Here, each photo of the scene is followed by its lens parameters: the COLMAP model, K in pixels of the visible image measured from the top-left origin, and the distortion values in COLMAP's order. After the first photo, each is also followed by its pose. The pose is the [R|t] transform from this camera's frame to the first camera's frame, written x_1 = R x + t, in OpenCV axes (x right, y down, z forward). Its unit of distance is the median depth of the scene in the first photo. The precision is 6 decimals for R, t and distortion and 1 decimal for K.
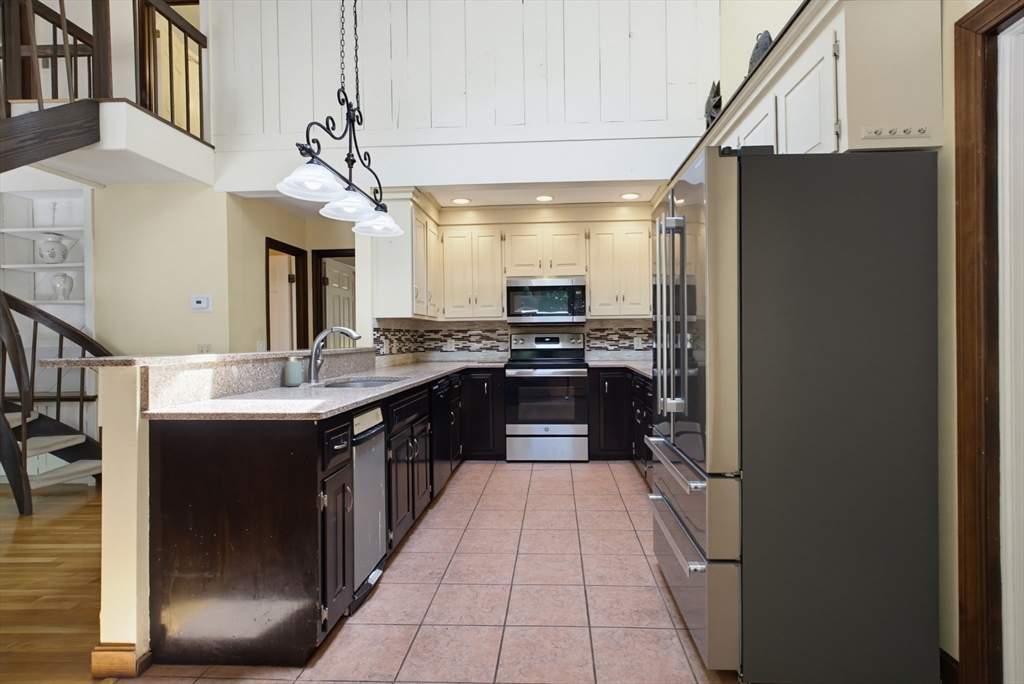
lens RADIAL K [[505.4, 0, 530.6], [0, 505.4, 338.5], [0, 0, 1]] dist [-0.001160, 0.000398]
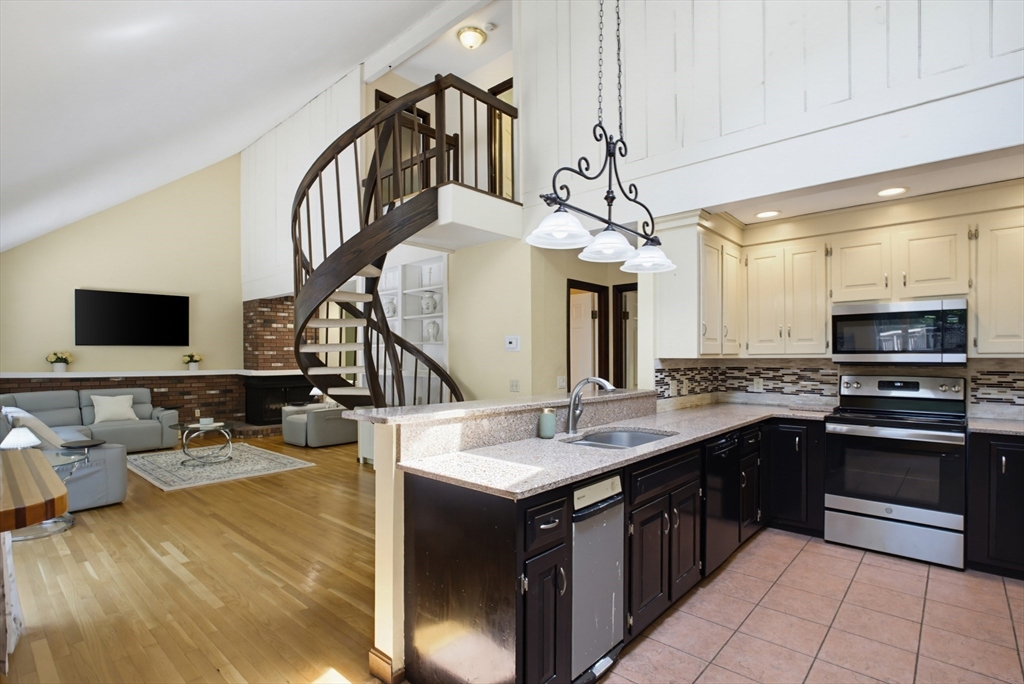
lens RADIAL K [[500.0, 0, 516.8], [0, 500.0, 363.5], [0, 0, 1]] dist [-0.023996, 0.010117]
pose [[0.778245, 0.017988, -0.627703, 0.062913], [-0.009217, 0.999809, 0.017225, -0.042725], [0.627893, -0.007620, 0.778262, 0.121763]]
